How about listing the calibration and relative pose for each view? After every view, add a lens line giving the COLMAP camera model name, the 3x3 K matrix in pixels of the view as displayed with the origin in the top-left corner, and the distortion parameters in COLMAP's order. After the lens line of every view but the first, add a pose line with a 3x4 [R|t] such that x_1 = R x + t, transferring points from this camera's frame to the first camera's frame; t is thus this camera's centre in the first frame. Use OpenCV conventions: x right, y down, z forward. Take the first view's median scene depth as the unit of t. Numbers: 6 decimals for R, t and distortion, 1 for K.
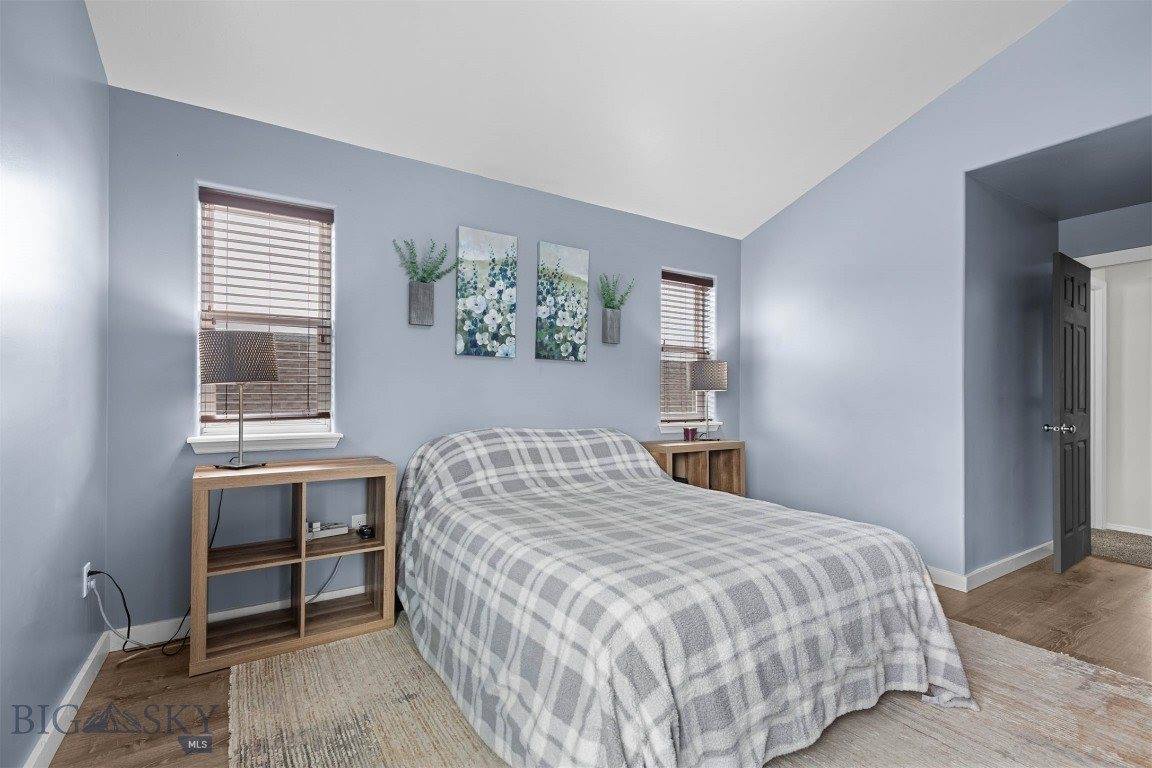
lens RADIAL K [[521.4, 0, 568.7], [0, 521.4, 386.0], [0, 0, 1]] dist [0.010149, -0.000646]
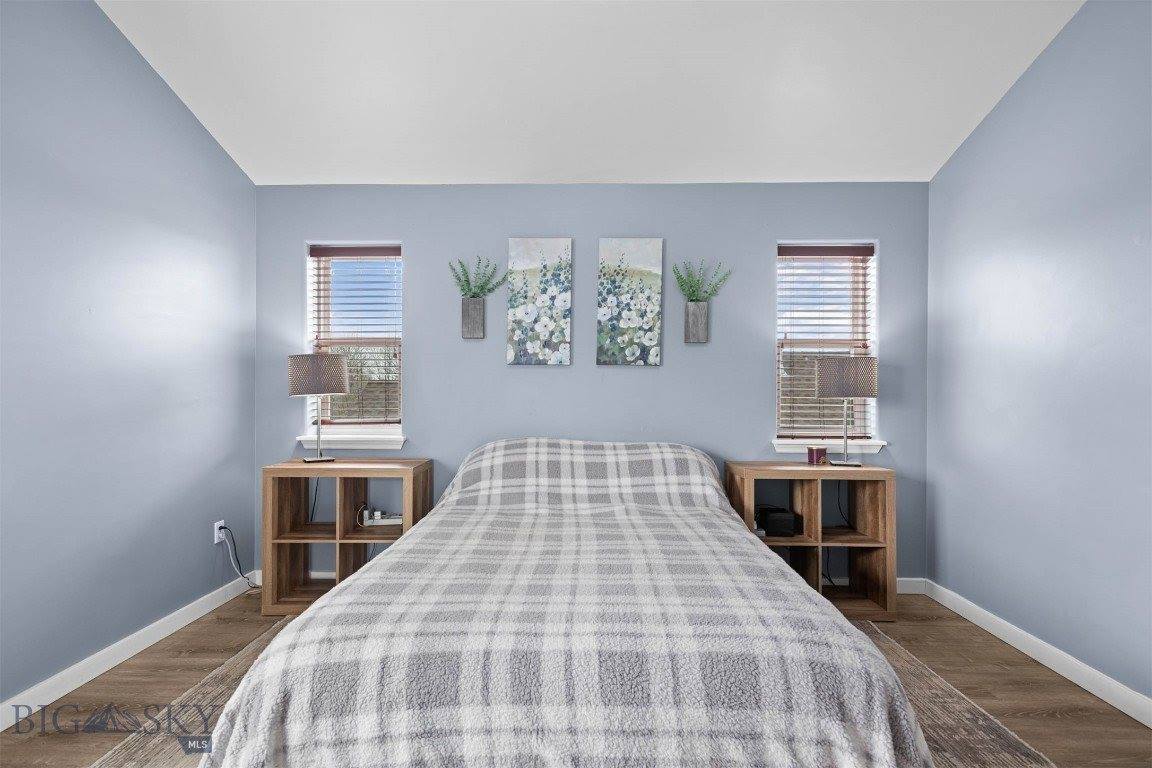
lens RADIAL K [[521.4, 0, 576.2], [0, 521.4, 387.0], [0, 0, 1]] dist [0.010149, -0.000646]
pose [[0.833129, -0.011875, -0.552951, 0.439630], [0.010567, 0.999929, -0.005552, -0.008228], [0.552977, -0.001217, 0.833195, 0.211150]]
